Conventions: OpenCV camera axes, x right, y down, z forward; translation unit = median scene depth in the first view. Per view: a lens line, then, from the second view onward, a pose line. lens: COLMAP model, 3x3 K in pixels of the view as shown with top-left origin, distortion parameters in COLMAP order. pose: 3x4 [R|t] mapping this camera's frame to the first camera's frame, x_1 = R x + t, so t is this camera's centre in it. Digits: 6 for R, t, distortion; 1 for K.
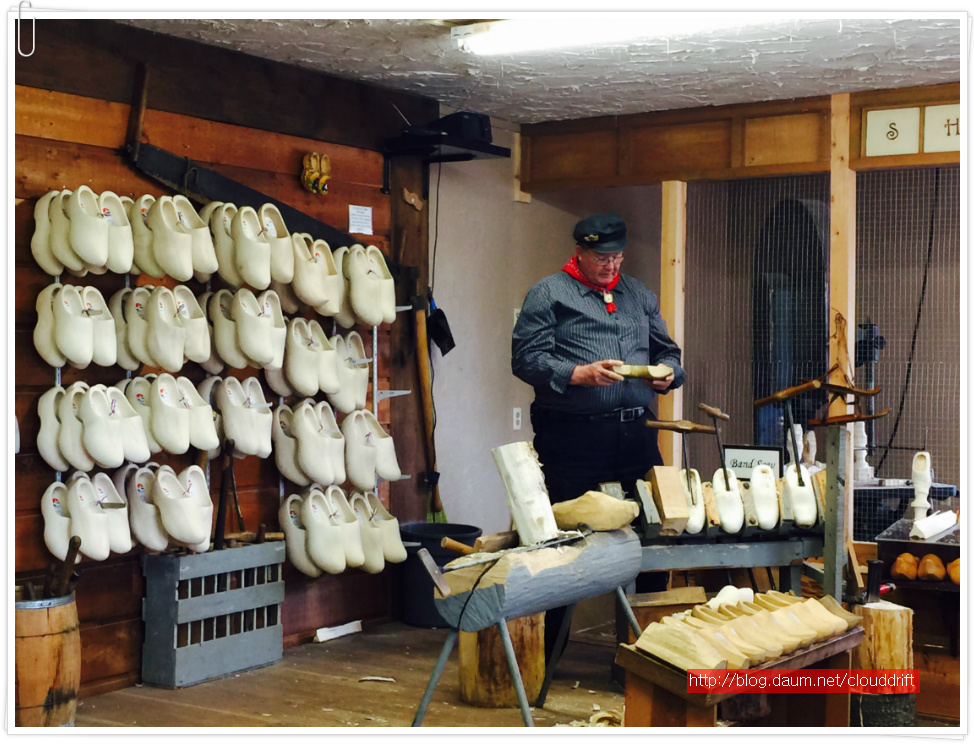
lens RADIAL K [[1584.1, 0, 484.3], [0, 1584.1, 371.6], [0, 0, 1]] dist [0.181523, 0.000000]
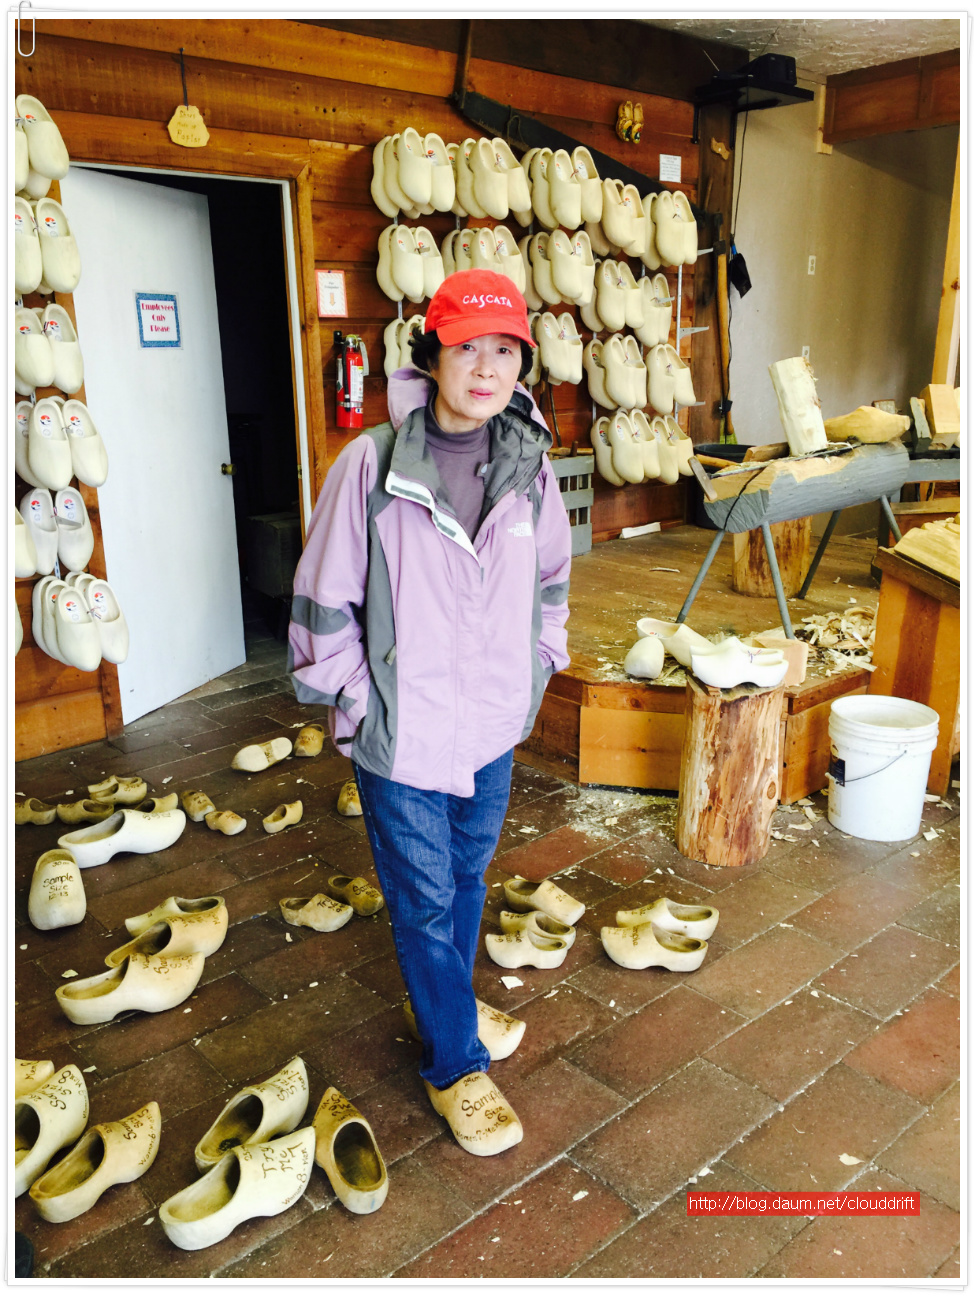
lens RADIAL K [[1086.6, 0, 482.8], [0, 1086.6, 657.5], [0, 0, 1]] dist [0.060275, -0.060631]
pose [[0.964731, 0.056448, -0.257115, 0.015963], [0.016188, 0.962168, 0.271977, 0.028111], [0.262740, -0.266547, 0.927319, 0.170605]]
